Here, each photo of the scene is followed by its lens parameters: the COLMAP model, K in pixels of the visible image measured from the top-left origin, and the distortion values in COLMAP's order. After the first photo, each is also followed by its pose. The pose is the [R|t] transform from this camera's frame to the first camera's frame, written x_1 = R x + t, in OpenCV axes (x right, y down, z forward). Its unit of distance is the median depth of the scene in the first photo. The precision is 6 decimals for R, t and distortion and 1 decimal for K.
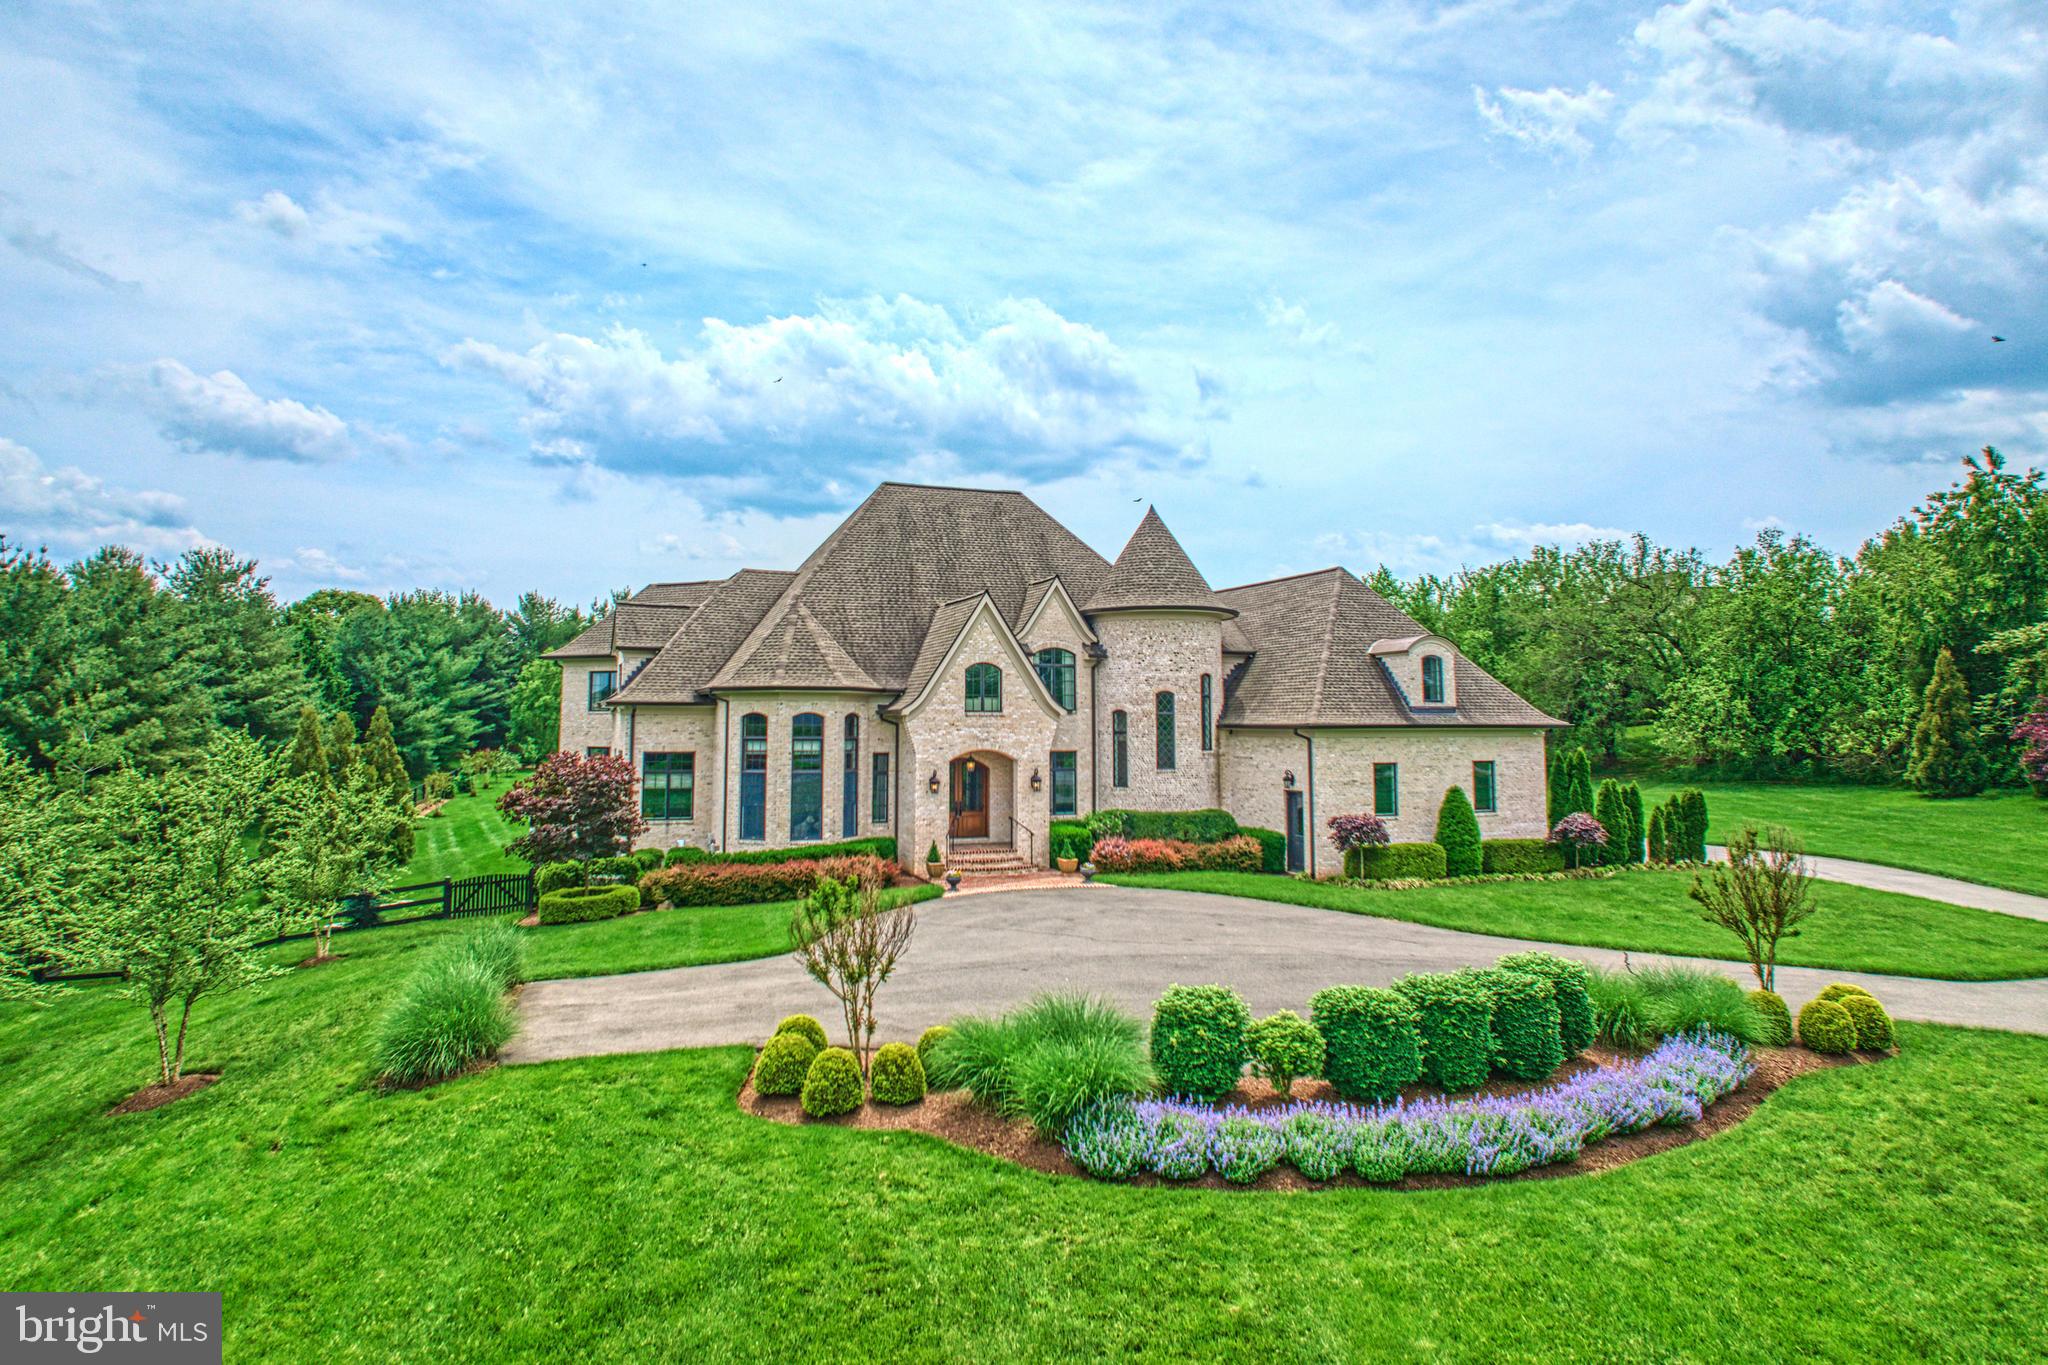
lens RADIAL K [[1205.3, 0, 983.8], [0, 1205.3, 582.2], [0, 0, 1]] dist [-0.040186, -0.004179]
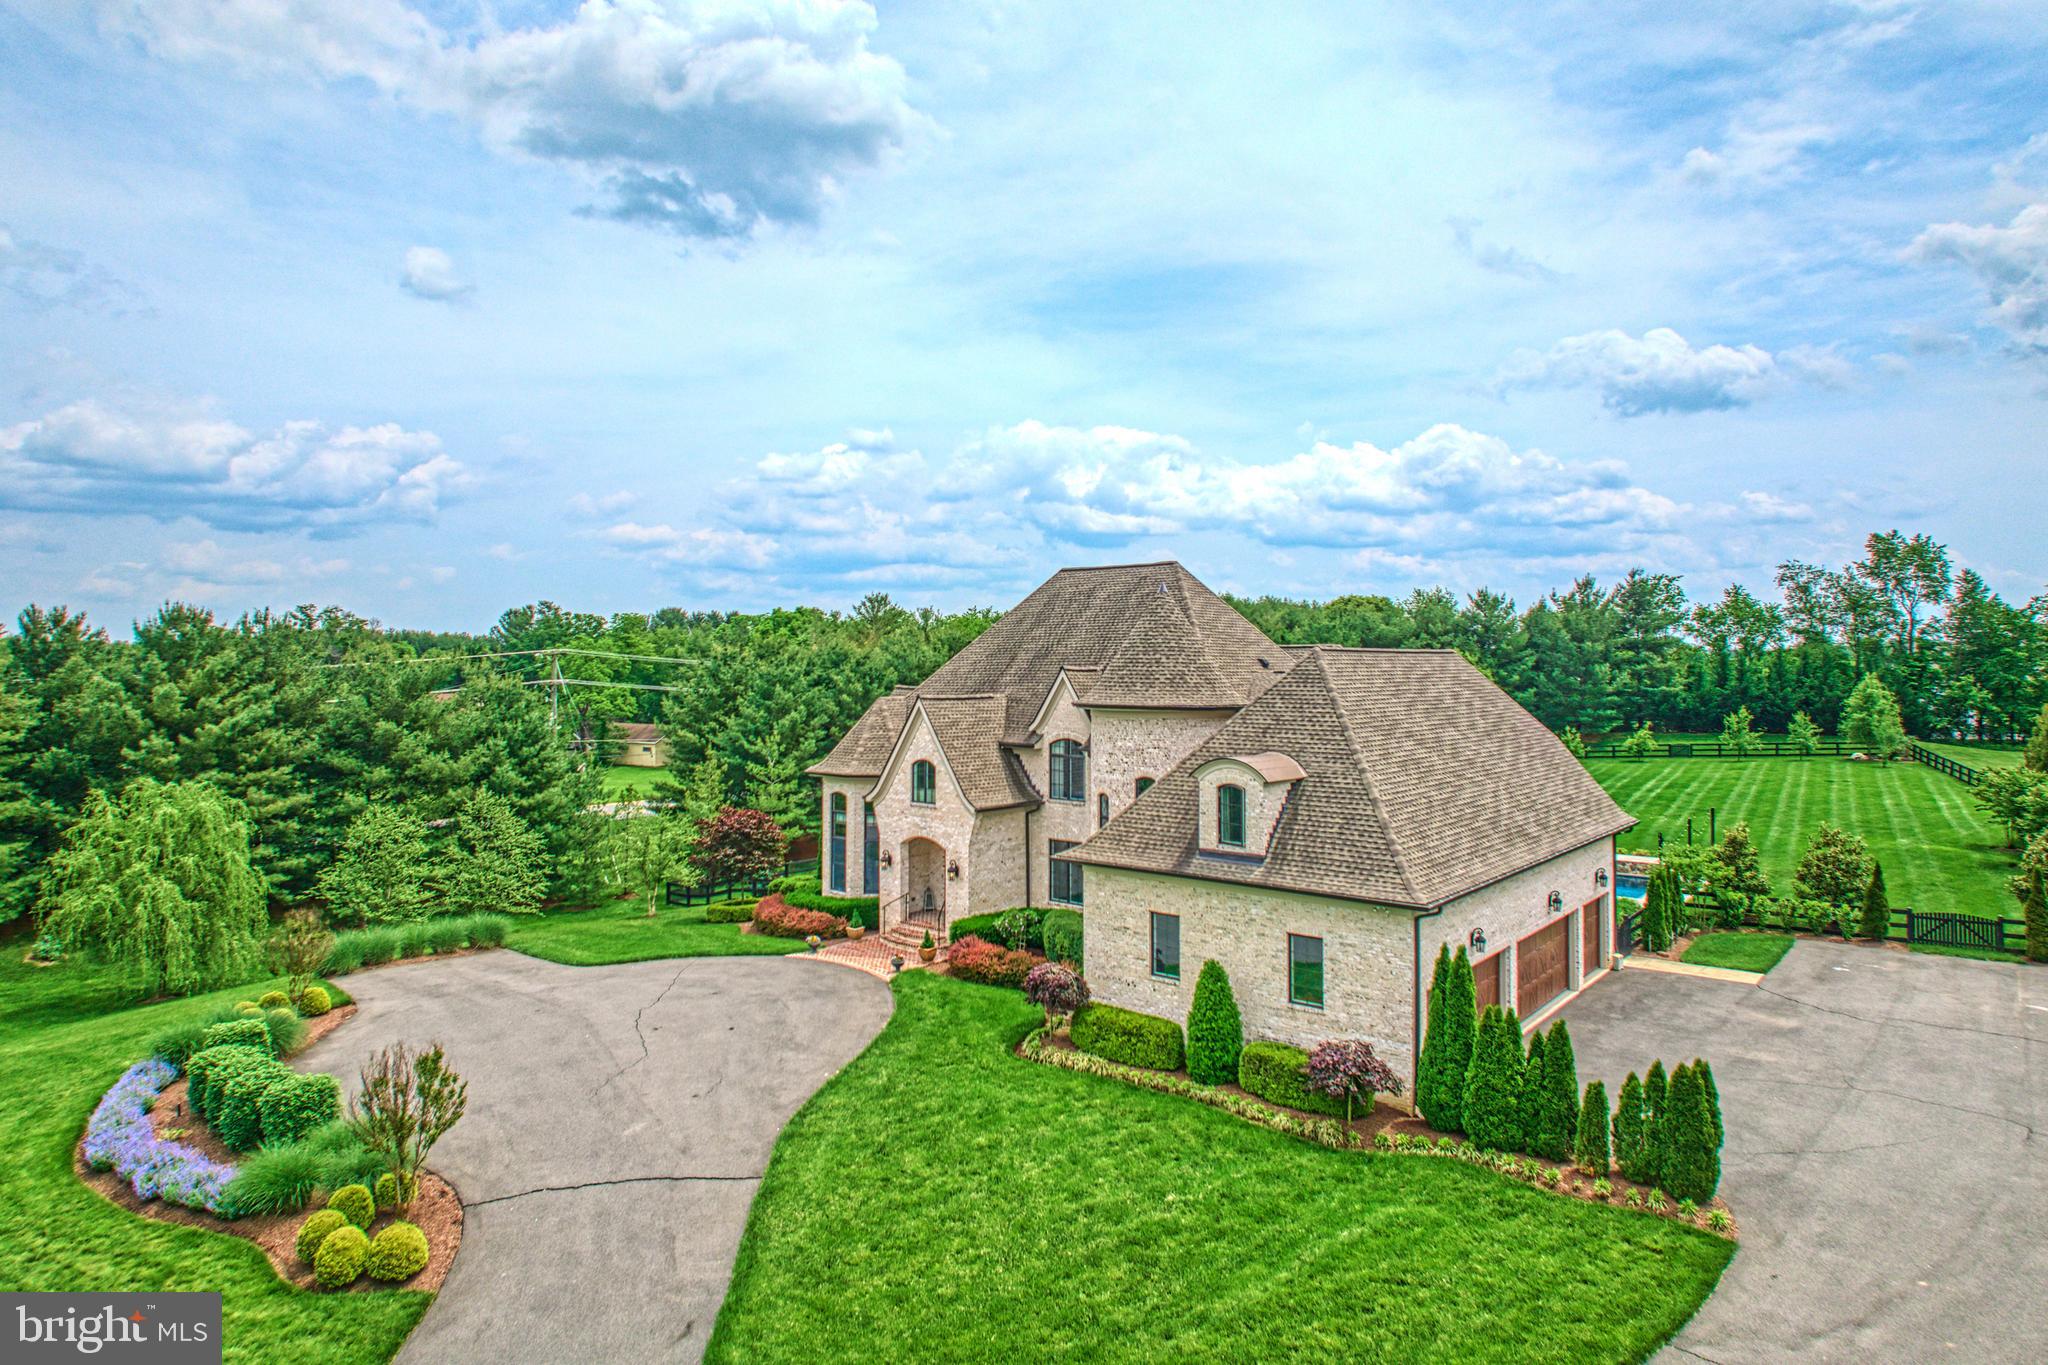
lens RADIAL K [[1221.4, 0, 1032.9], [0, 1221.4, 575.4], [0, 0, 1]] dist [-0.051101, 0.006094]
pose [[0.471911, -0.065794, -0.879188, 1.016601], [0.101867, 0.994602, -0.019754, -0.066970], [0.875742, -0.080238, 0.476066, 0.549070]]
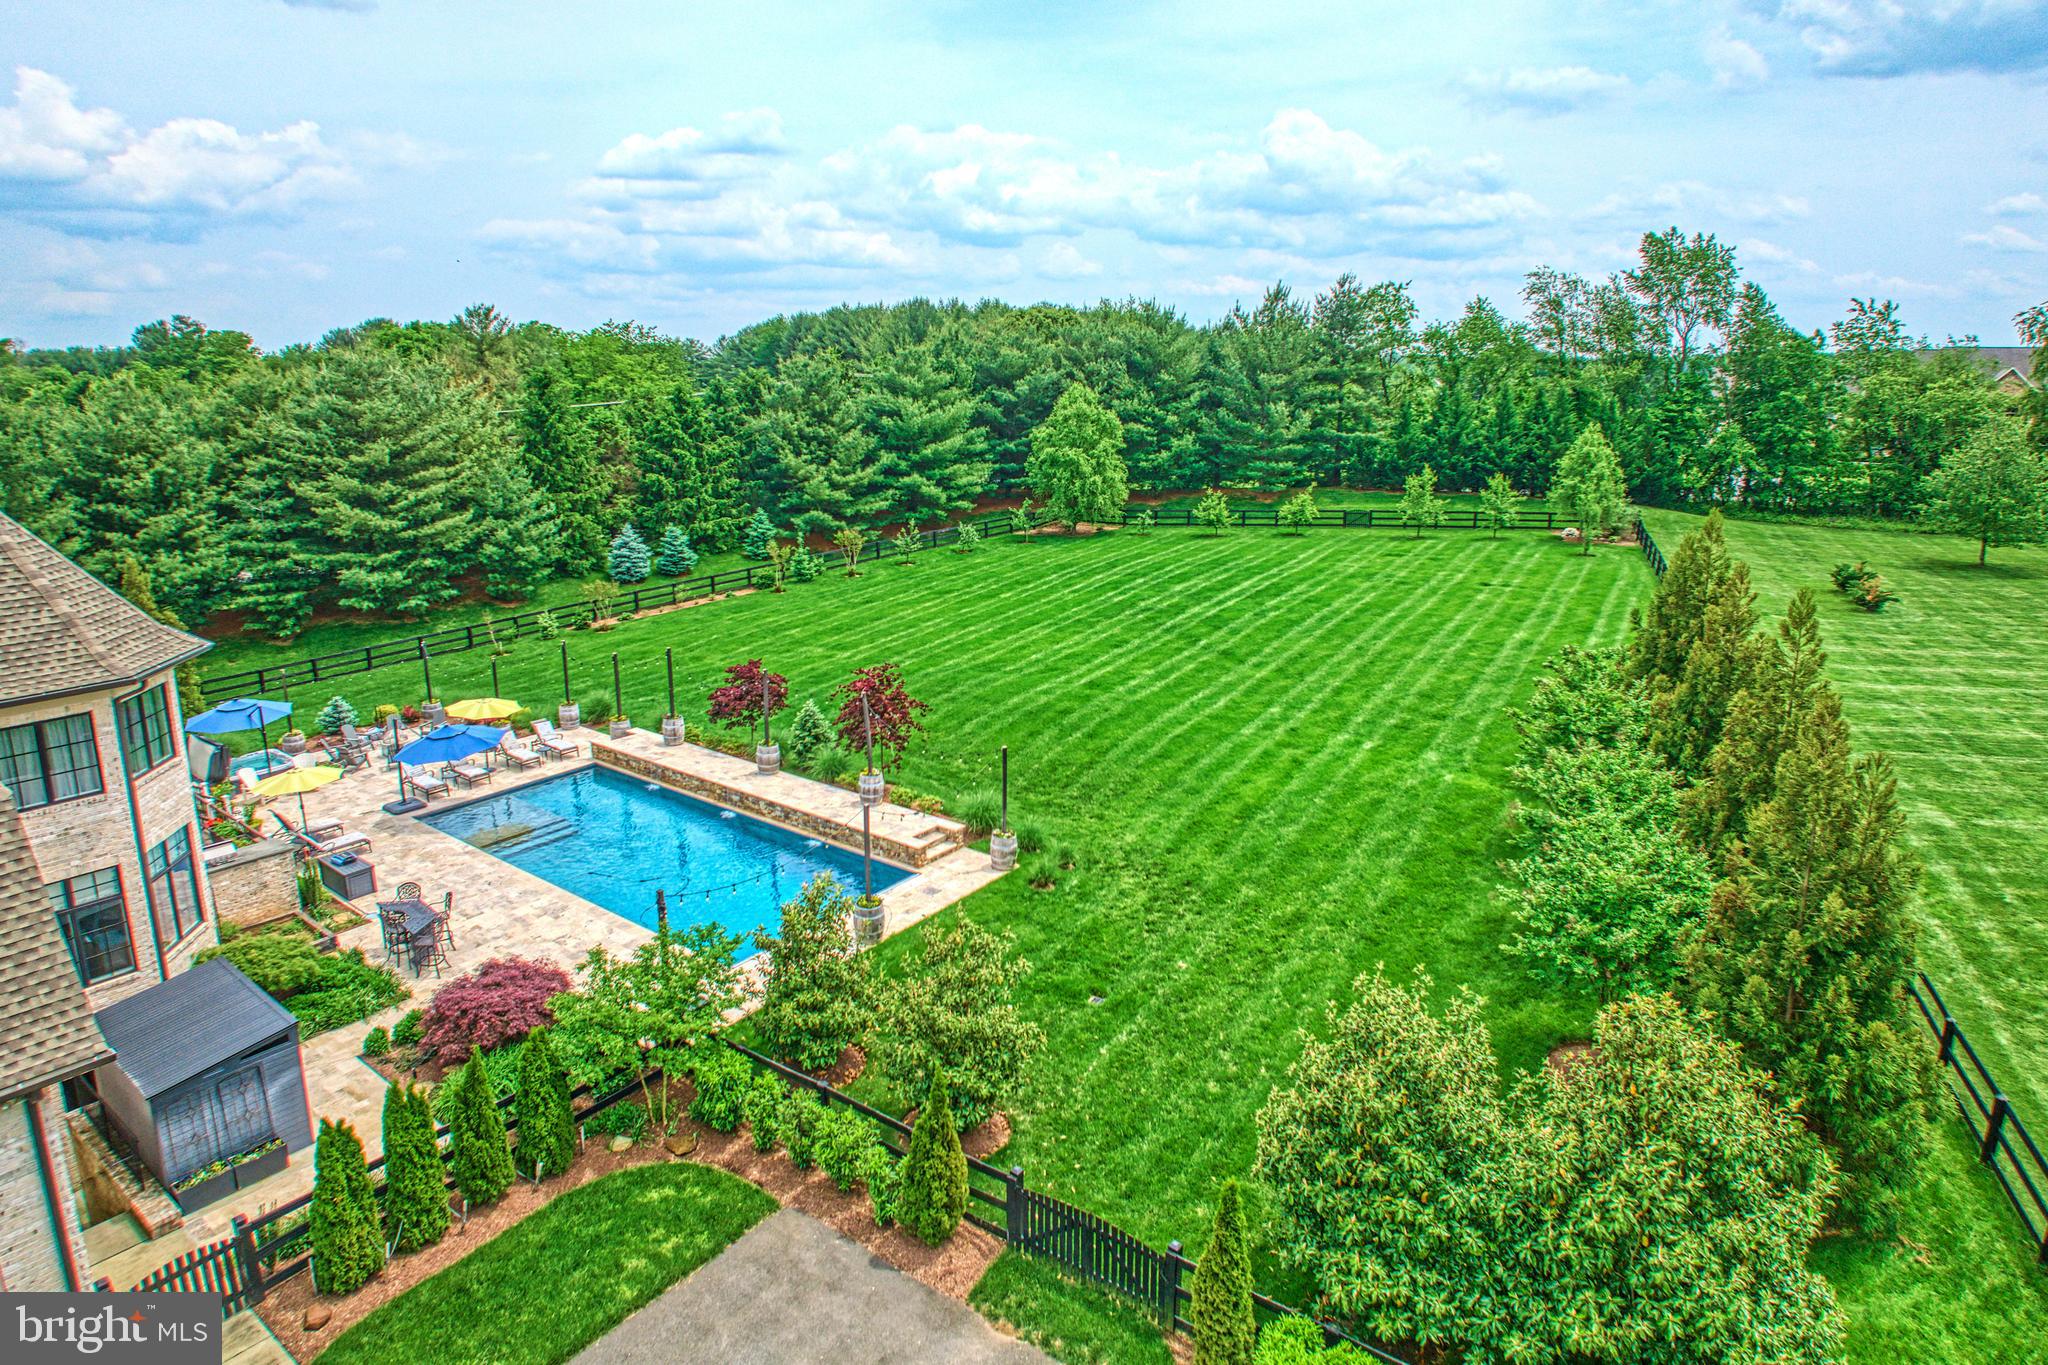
lens RADIAL K [[1205.3, 0, 1033.7], [0, 1205.3, 606.6], [0, 0, 1]] dist [-0.040186, -0.004179]
pose [[0.529388, 0.164057, -0.832367, 0.762357], [0.100768, 0.962020, 0.253700, -0.019258], [0.842374, -0.218181, 0.492750, 1.573513]]
